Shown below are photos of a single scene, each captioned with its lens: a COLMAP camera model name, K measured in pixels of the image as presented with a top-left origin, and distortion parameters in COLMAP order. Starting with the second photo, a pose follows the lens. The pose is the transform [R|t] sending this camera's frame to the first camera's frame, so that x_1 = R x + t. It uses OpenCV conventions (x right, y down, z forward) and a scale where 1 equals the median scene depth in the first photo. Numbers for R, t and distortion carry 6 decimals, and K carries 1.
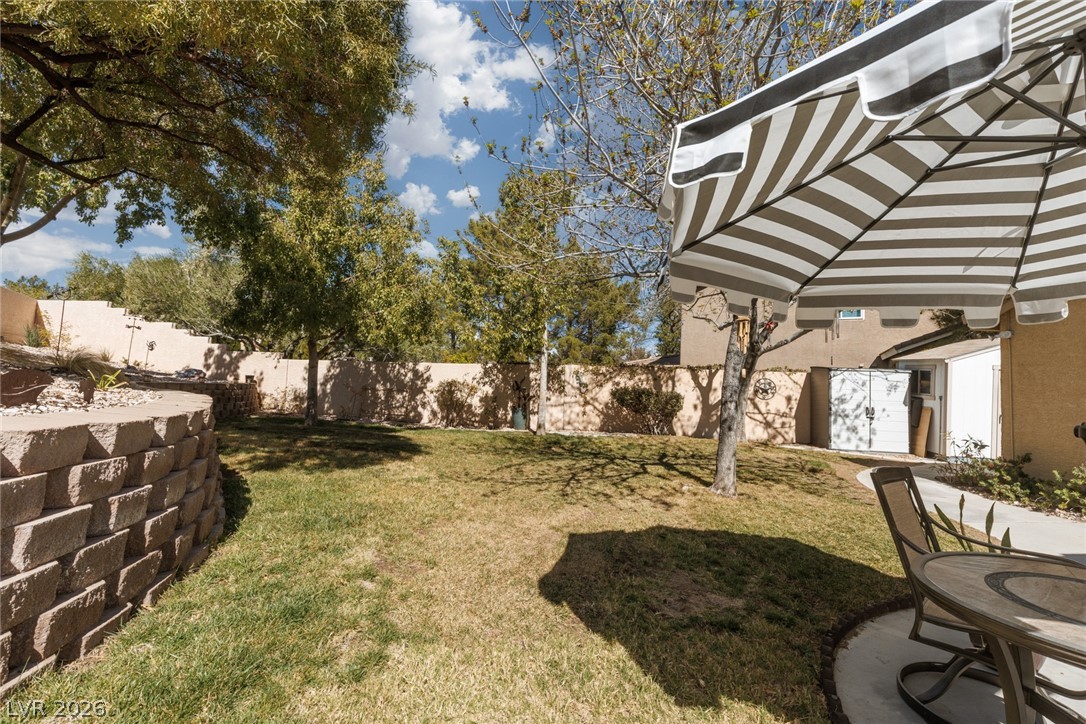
lens RADIAL K [[485.0, 0, 535.8], [0, 485.0, 356.7], [0, 0, 1]] dist [0.000517, -0.000732]
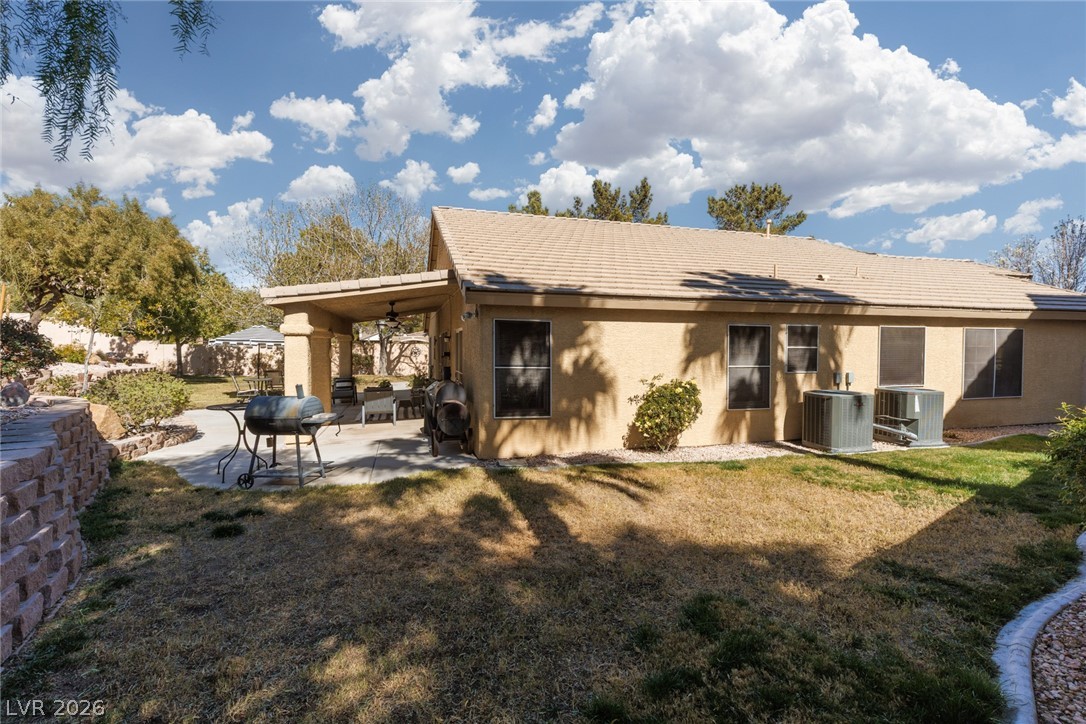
lens RADIAL K [[485.0, 0, 551.0], [0, 485.0, 356.3], [0, 0, 1]] dist [0.000517, -0.000732]
pose [[0.975758, -0.034841, 0.216060, 0.609330], [0.018867, 0.996963, 0.075561, -0.069468], [-0.218036, -0.069653, 0.973452, -1.294921]]
